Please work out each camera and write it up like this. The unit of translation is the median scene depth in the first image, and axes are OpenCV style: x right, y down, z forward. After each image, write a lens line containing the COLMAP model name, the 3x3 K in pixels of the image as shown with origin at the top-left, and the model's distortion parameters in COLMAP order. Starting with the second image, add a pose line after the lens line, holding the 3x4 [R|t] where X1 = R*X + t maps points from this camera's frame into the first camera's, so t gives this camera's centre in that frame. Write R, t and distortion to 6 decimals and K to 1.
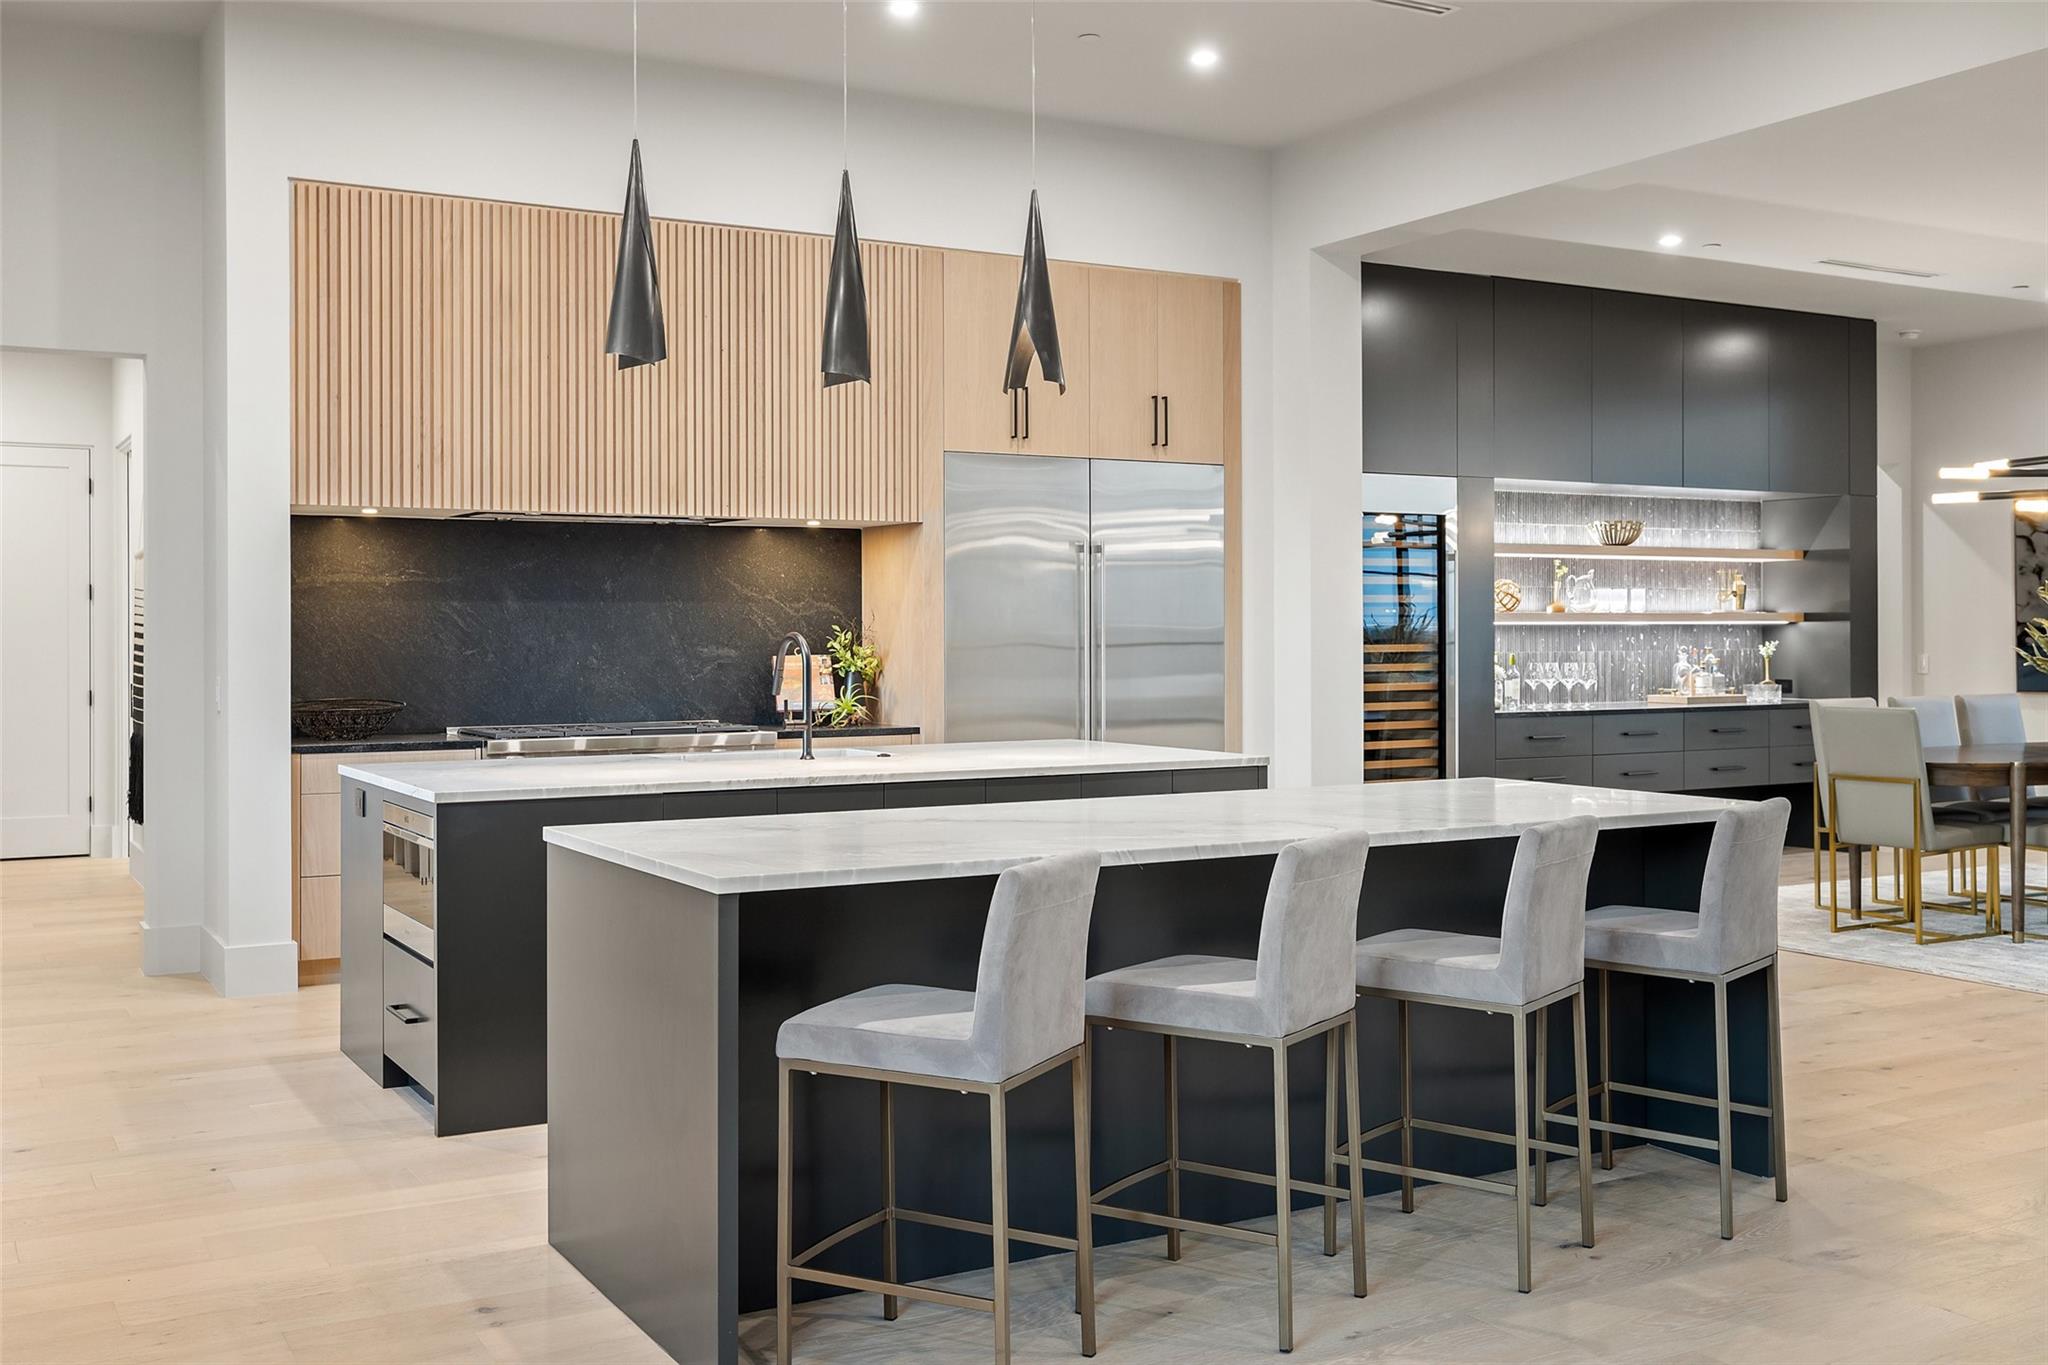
lens RADIAL K [[1981.3, 0, 1015.4], [0, 1981.3, 642.1], [0, 0, 1]] dist [0.001303, 0.000000]
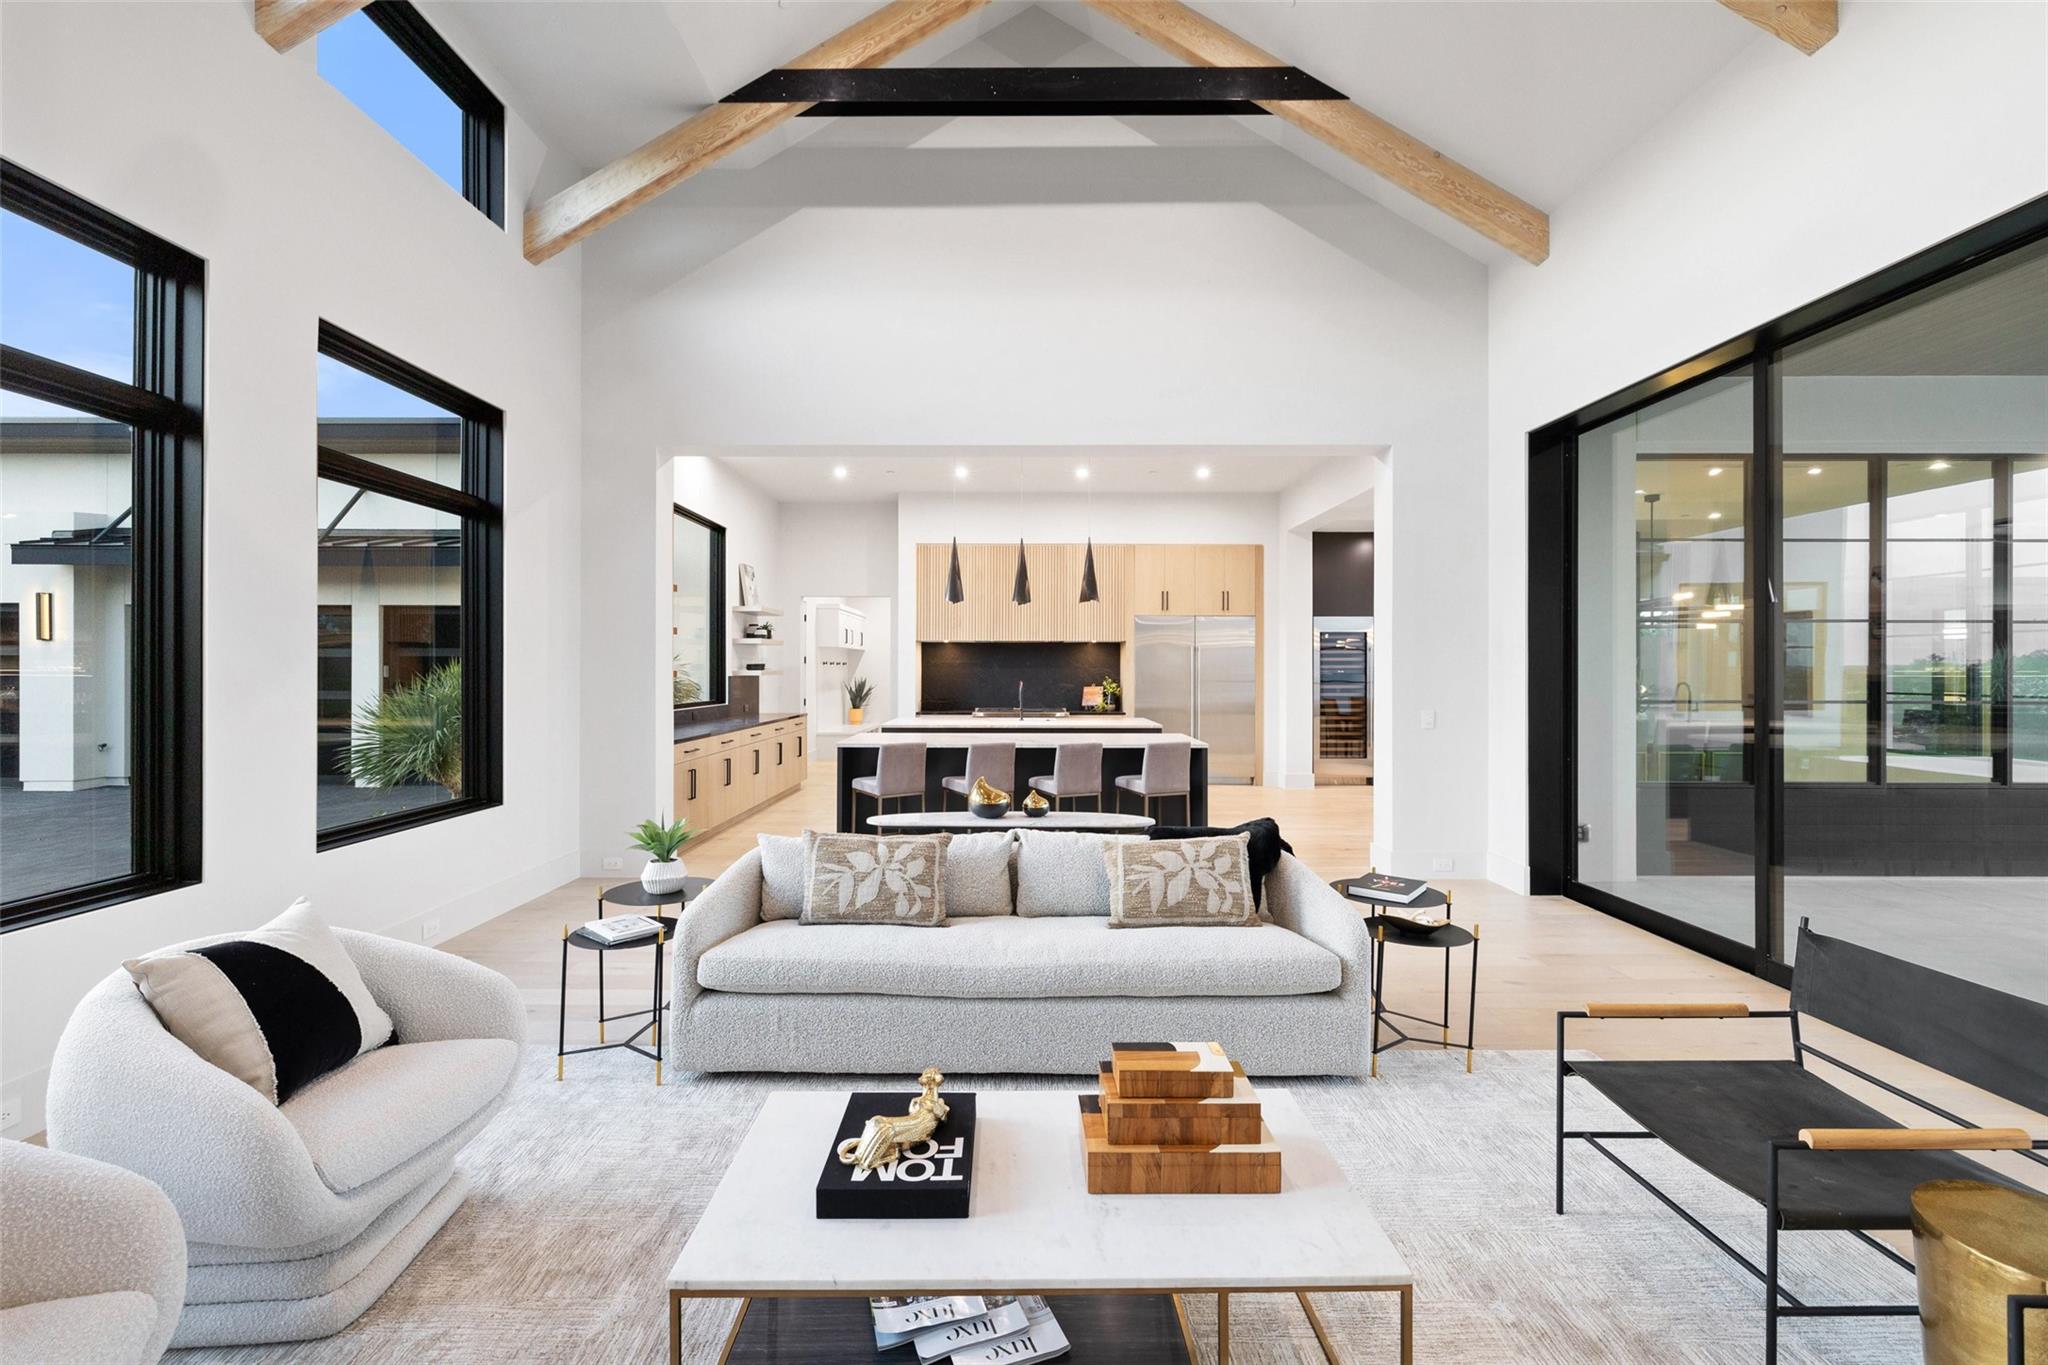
lens RADIAL K [[864.6, 0, 1018.1], [0, 864.6, 674.0], [0, 0, 1]] dist [0.004619, -0.000812]
pose [[0.867827, 0.005992, -0.496831, 0.360107], [-0.006176, 0.999980, 0.001272, -0.010992], [0.496828, 0.001965, 0.867847, -0.132122]]
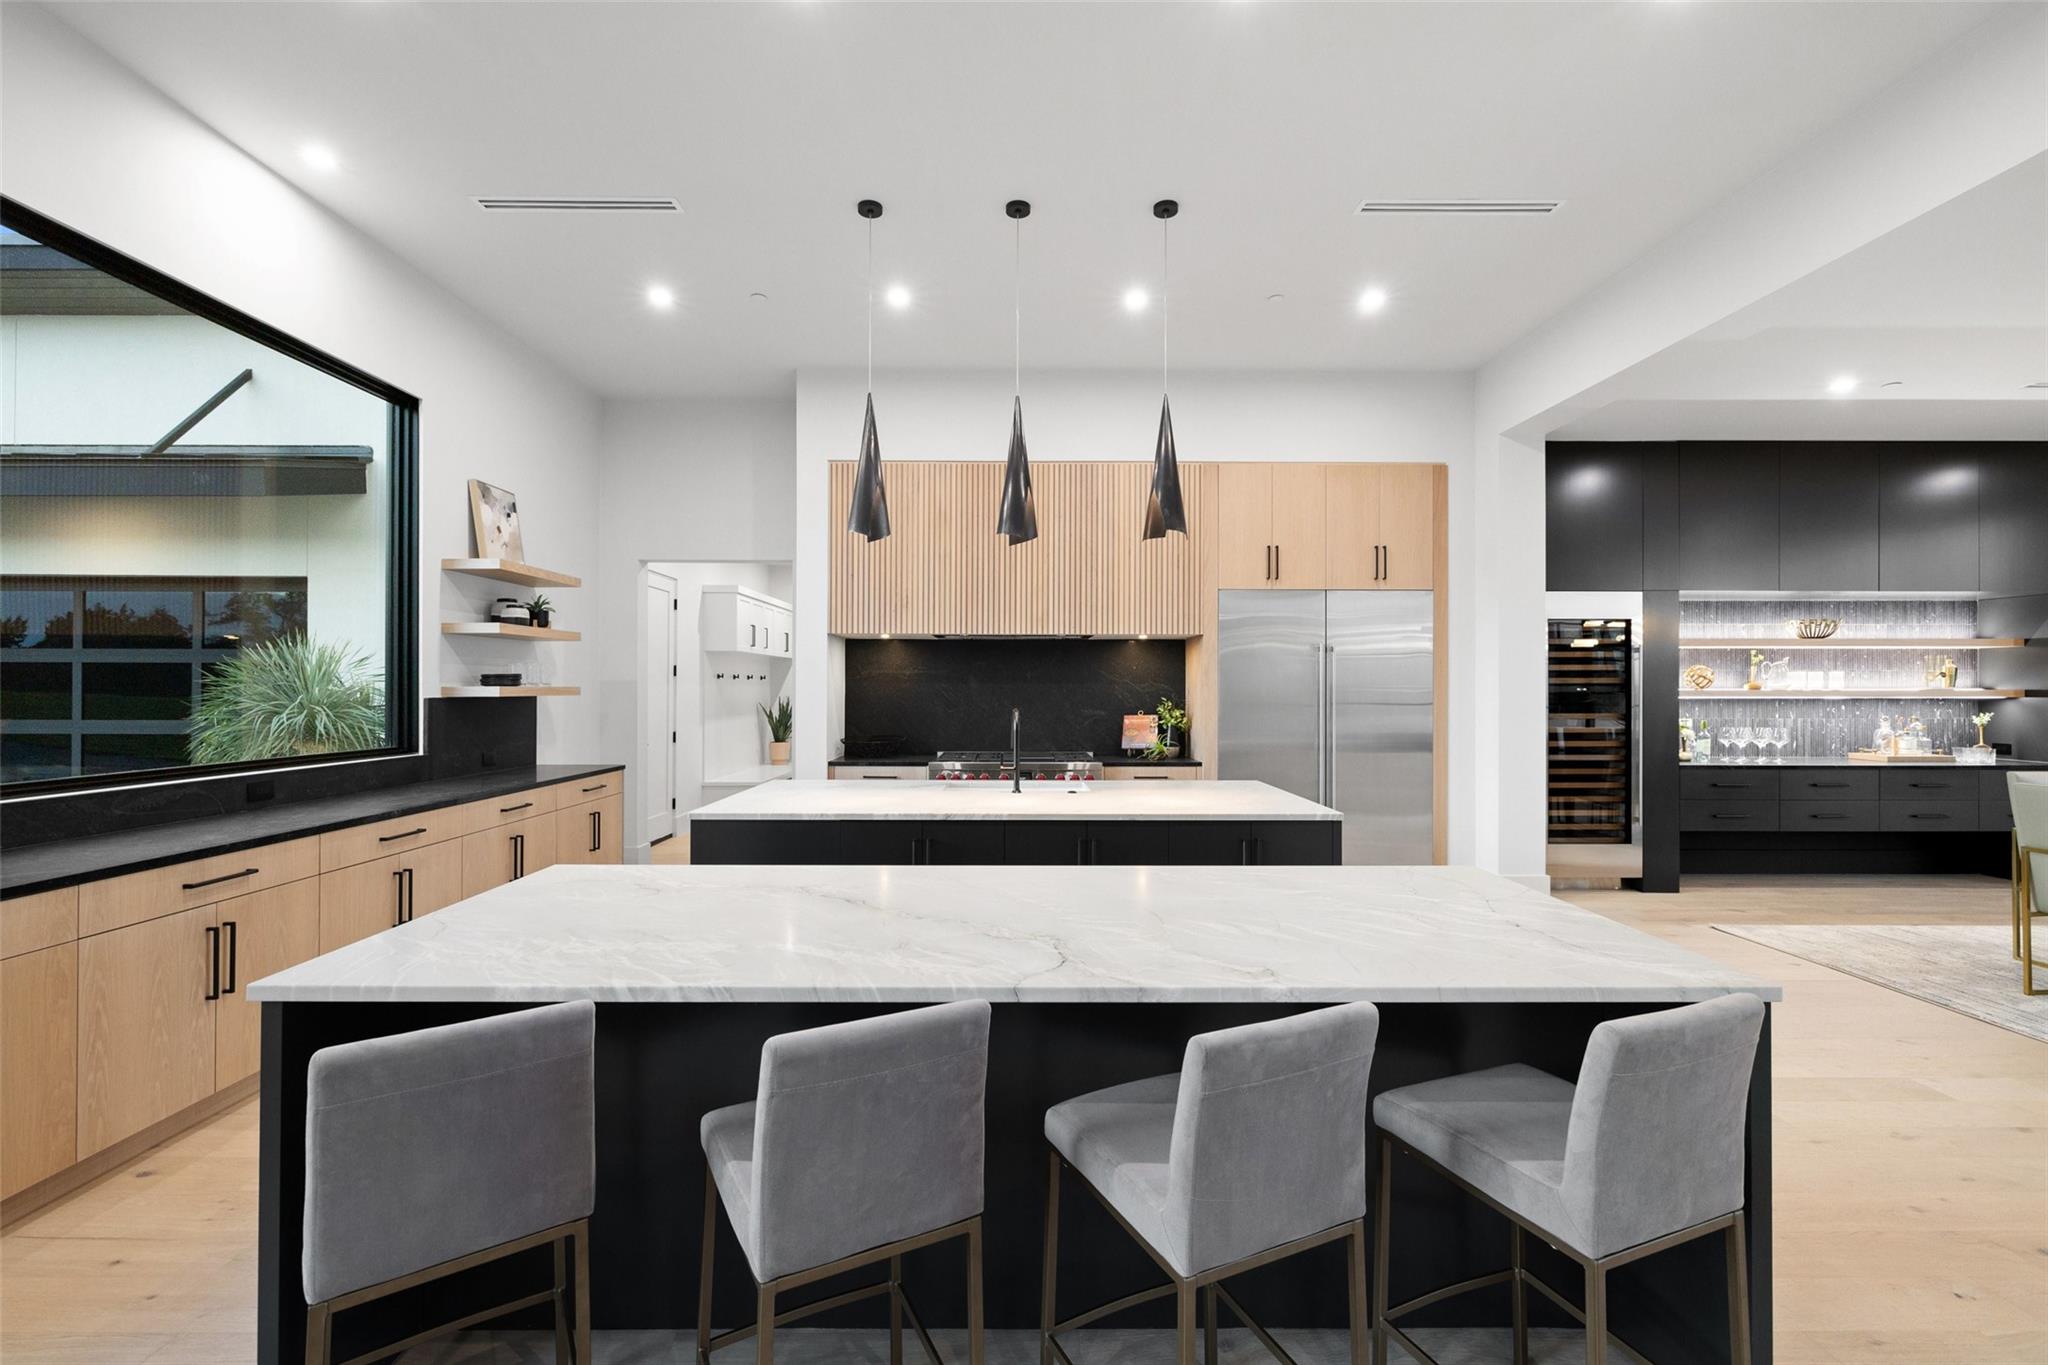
lens RADIAL K [[864.6, 0, 1017.1], [0, 864.6, 684.3], [0, 0, 1]] dist [0.004619, -0.000812]
pose [[0.871580, 0.002077, -0.490250, 0.135447], [-0.006759, 0.999947, -0.007778, -0.011259], [0.490208, 0.010093, 0.871547, 0.260674]]
